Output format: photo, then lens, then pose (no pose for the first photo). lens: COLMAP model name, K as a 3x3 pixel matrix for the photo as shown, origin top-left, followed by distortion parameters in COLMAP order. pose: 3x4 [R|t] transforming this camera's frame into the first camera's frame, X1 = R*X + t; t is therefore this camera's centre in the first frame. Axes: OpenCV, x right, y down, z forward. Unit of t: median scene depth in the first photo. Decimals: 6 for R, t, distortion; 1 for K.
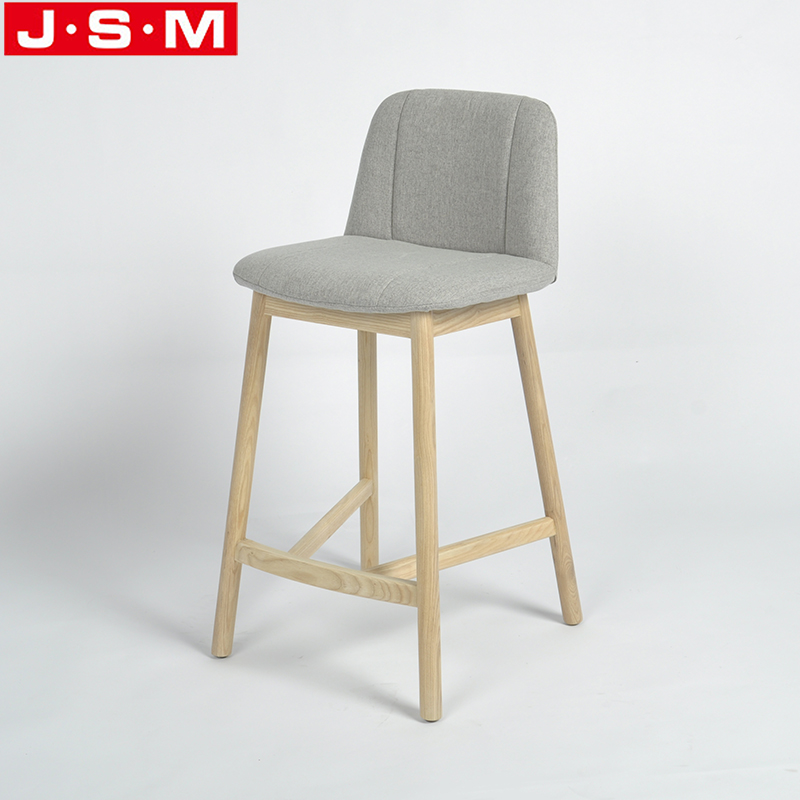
lens RADIAL K [[1714.2, 0, 396.3], [0, 1714.2, 403.7], [0, 0, 1]] dist [-0.161996, 0.000000]
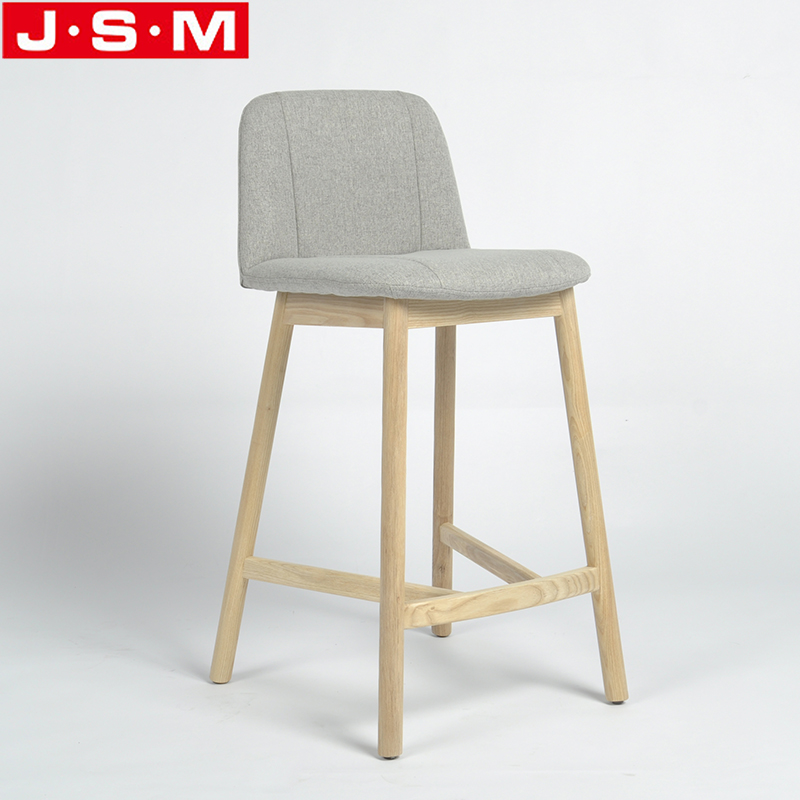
lens RADIAL K [[1903.5, 0, 395.8], [0, 1903.5, 394.4], [0, 0, 1]] dist [-0.070060, 0.000000]
pose [[0.360626, -0.145515, 0.921289, -0.929995], [0.262837, 0.963579, 0.049311, -0.065925], [-0.894911, 0.224366, 0.385739, 0.610838]]
